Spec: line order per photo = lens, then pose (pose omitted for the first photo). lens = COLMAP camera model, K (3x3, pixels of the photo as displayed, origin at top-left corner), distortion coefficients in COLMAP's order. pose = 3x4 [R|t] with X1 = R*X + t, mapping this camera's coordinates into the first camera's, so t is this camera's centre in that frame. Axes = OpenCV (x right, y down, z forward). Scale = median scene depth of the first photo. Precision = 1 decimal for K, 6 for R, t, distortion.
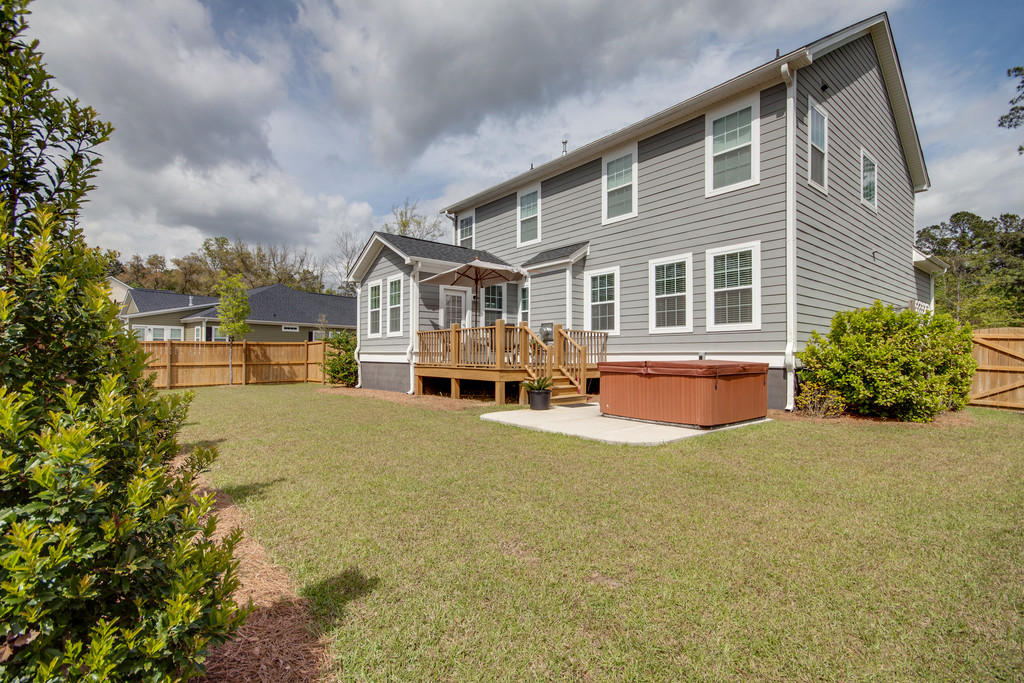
lens RADIAL K [[470.2, 0, 509.2], [0, 470.2, 347.0], [0, 0, 1]] dist [0.015732, -0.000144]
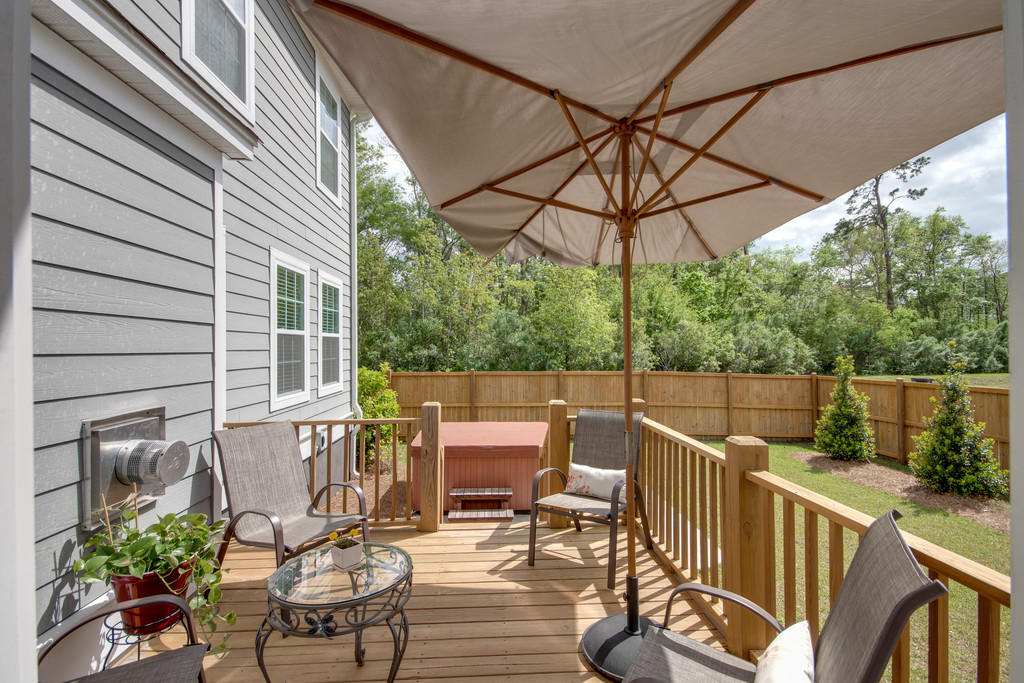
lens RADIAL K [[470.2, 0, 509.2], [0, 470.2, 347.0], [0, 0, 1]] dist [0.015732, -0.000144]
pose [[-0.795733, 0.005711, 0.605621, -0.143071], [-0.006805, 0.999808, -0.018368, -0.072449], [-0.605610, -0.018737, -0.795541, 1.090360]]
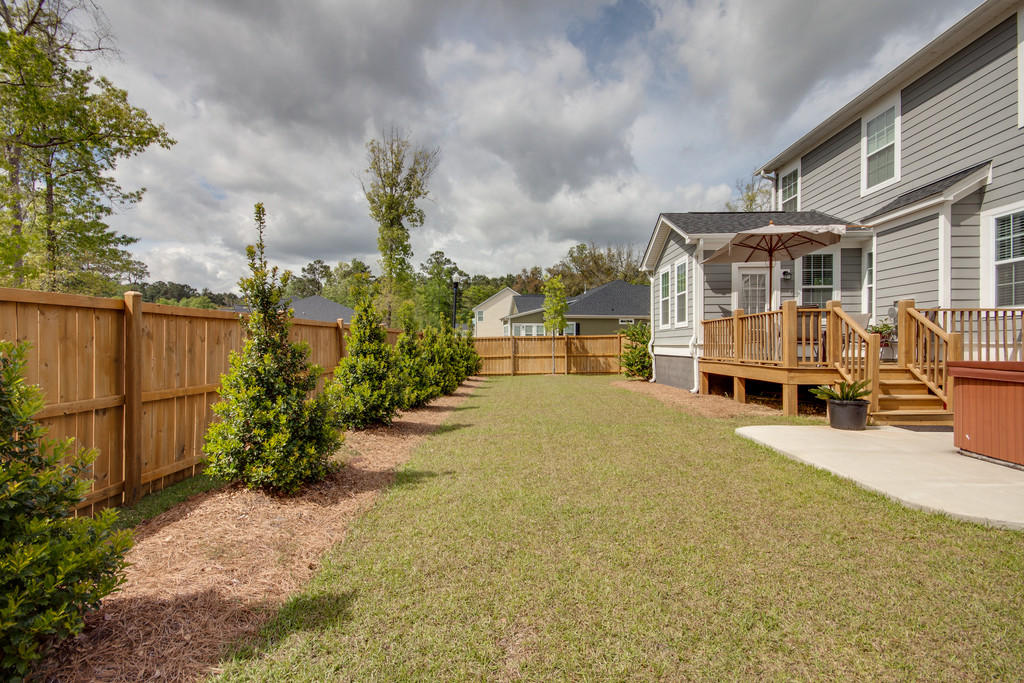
lens RADIAL K [[470.2, 0, 509.2], [0, 470.2, 347.0], [0, 0, 1]] dist [0.015732, -0.000144]
pose [[0.749115, -0.003385, -0.662431, 0.112388], [0.016316, 0.999778, 0.013343, -0.001803], [0.662239, -0.020804, 0.749004, 0.120281]]
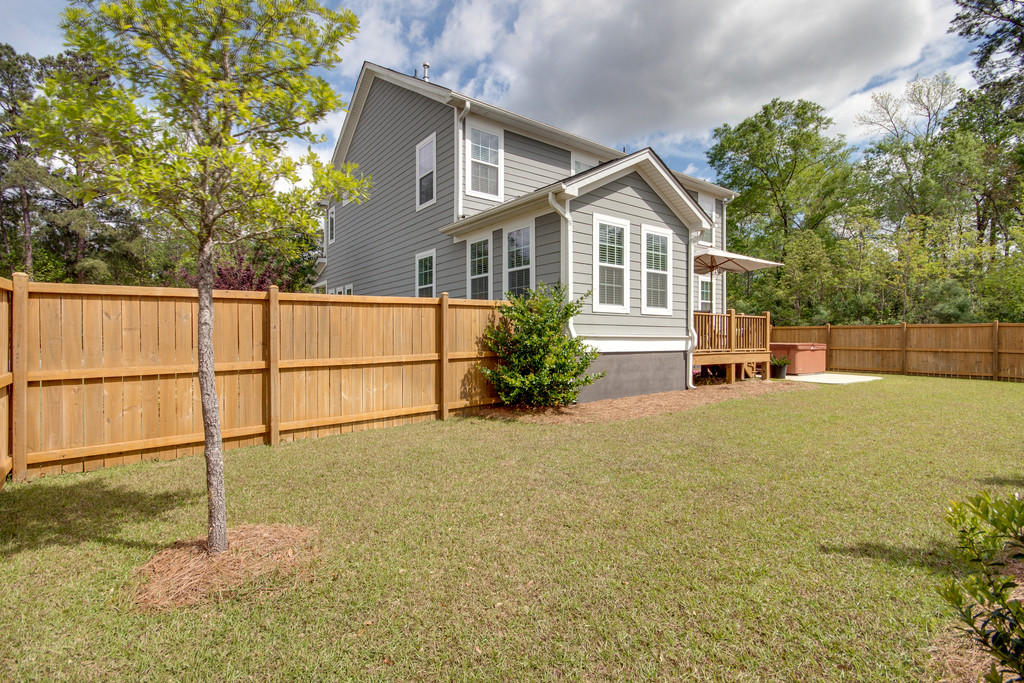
lens RADIAL K [[474.7, 0, 512.0], [0, 474.7, 341.5], [0, 0, 1]] dist [-0.002549, -0.000527]
pose [[0.053627, -0.009859, 0.998512, -1.032213], [-0.019875, 0.999743, 0.010938, 0.015437], [-0.998363, -0.020432, 0.053417, 1.262013]]
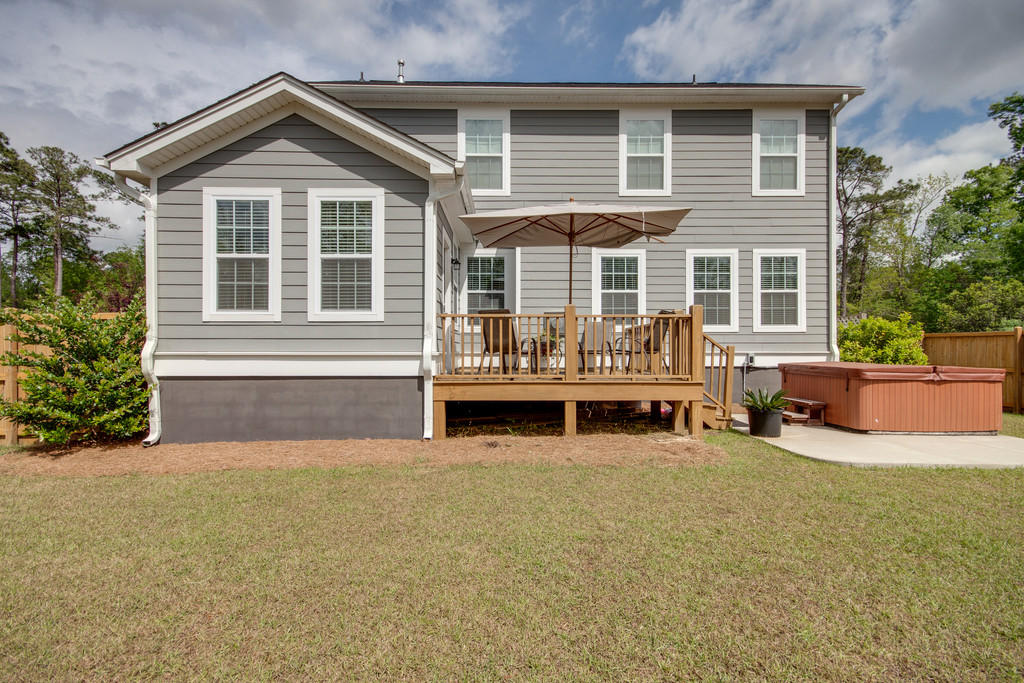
lens RADIAL K [[470.2, 0, 509.2], [0, 470.2, 347.0], [0, 0, 1]] dist [0.015732, -0.000144]
pose [[0.629818, 0.002520, 0.776739, -0.538978], [-0.011977, 0.999907, 0.006467, -0.001326], [-0.776650, -0.013376, 0.629790, 0.623644]]
